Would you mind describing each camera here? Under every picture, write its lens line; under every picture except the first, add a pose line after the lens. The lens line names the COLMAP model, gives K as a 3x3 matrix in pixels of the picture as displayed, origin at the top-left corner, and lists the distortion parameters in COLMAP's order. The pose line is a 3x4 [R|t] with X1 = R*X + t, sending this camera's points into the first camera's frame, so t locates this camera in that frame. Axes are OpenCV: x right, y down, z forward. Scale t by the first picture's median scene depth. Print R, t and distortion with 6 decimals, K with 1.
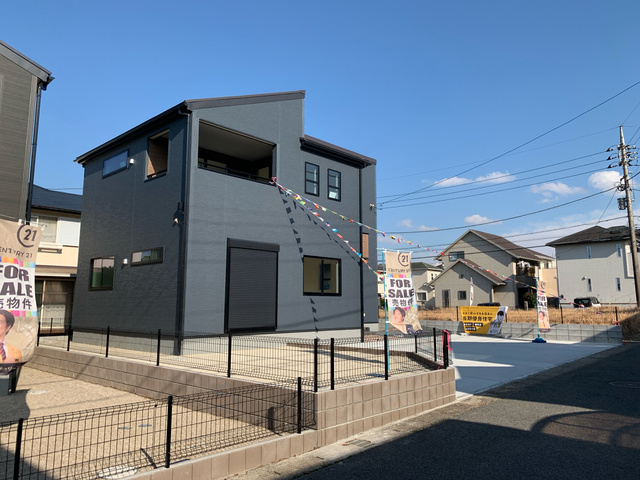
lens RADIAL K [[487.6, 0, 320.0], [0, 487.6, 240.0], [0, 0, 1]] dist [0.004531, -0.000323]
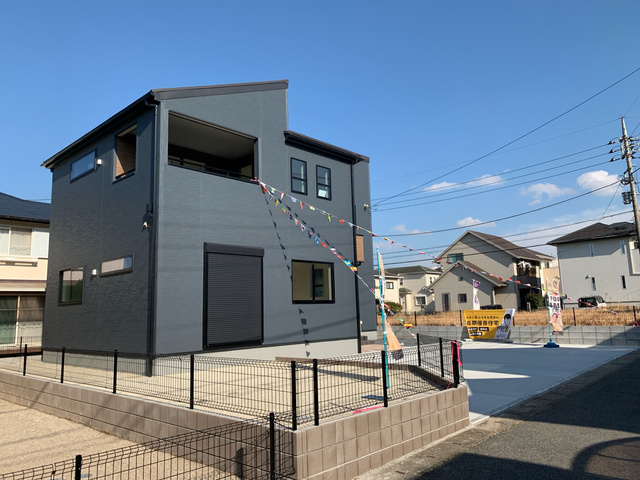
lens RADIAL K [[487.6, 0, 320.0], [0, 487.6, 240.0], [0, 0, 1]] dist [0.004531, -0.000323]
pose [[0.999543, -0.029485, 0.006642, 0.014373], [0.029580, 0.999456, -0.014593, 0.009430], [-0.006208, 0.014783, 0.999871, 0.090123]]
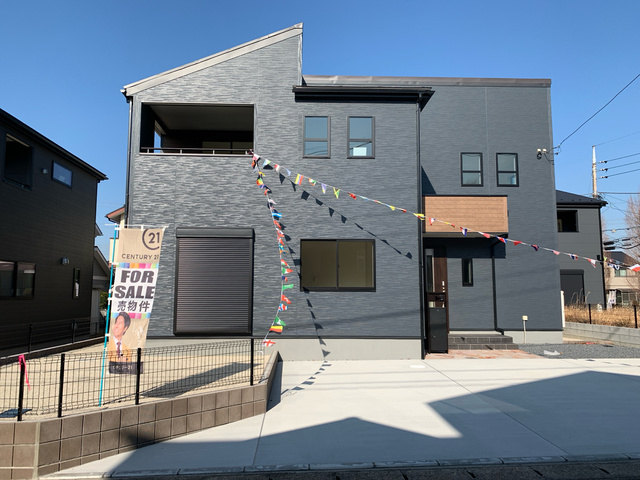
lens RADIAL K [[500.5, 0, 320.0], [0, 500.5, 240.0], [0, 0, 1]] dist [-0.002668, 0.004729]
pose [[0.712999, -0.072776, -0.697378, 0.537207], [0.087758, 0.996040, -0.014219, 0.047469], [0.695651, -0.051062, 0.716563, 0.462117]]
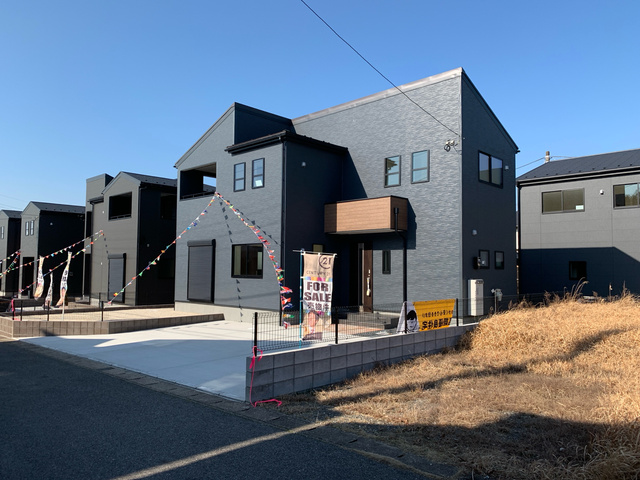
lens RADIAL K [[483.5, 0, 297.8], [0, 483.5, 240.5], [0, 0, 1]] dist [0.008944, -0.008013]
pose [[-0.021683, -0.055914, -0.998200, 1.166291], [0.122860, 0.990718, -0.058164, 0.112535], [0.992187, -0.123900, -0.014612, 1.186491]]
